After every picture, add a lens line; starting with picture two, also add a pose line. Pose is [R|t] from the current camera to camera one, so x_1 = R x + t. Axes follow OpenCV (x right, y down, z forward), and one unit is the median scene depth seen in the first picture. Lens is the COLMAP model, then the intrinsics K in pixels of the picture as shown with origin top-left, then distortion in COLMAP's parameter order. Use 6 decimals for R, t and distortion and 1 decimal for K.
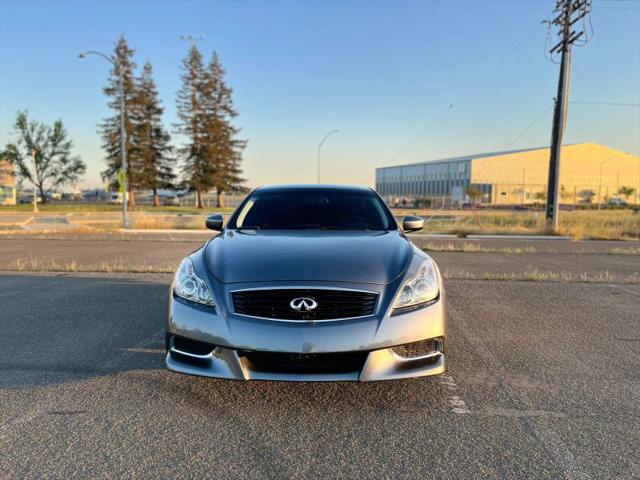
lens RADIAL K [[494.3, 0, 318.1], [0, 494.3, 237.8], [0, 0, 1]] dist [0.065730, -0.096268]
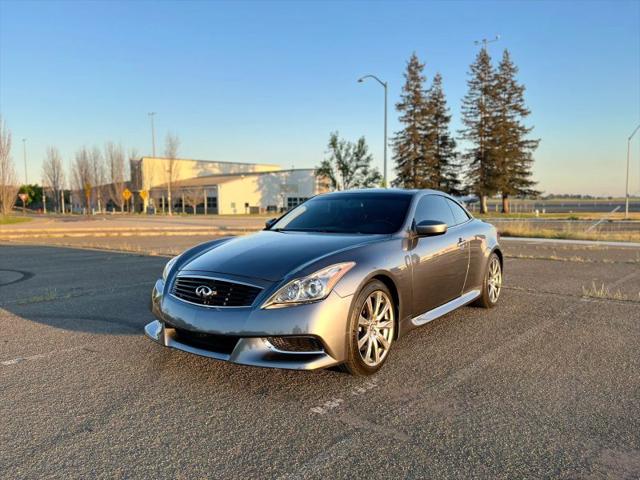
lens RADIAL K [[494.3, 0, 318.1], [0, 494.3, 237.8], [0, 0, 1]] dist [0.065730, -0.096268]
pose [[0.820453, 0.025259, -0.571156, 0.056631], [-0.031696, 0.999497, -0.001328, -0.000156], [0.570835, 0.019193, 0.820841, 0.010695]]
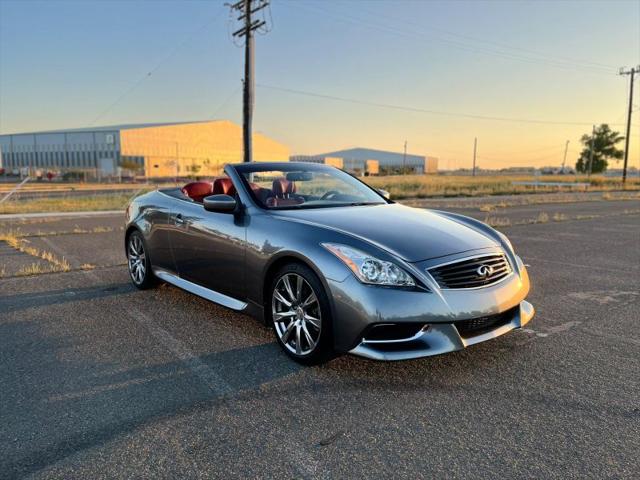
lens RADIAL K [[494.3, 0, 318.1], [0, 494.3, 237.8], [0, 0, 1]] dist [0.065730, -0.096268]
pose [[0.760405, -0.090901, 0.643056, -0.065153], [0.055751, 0.995638, 0.074816, -0.002629], [-0.647051, -0.021040, 0.762156, 0.025506]]
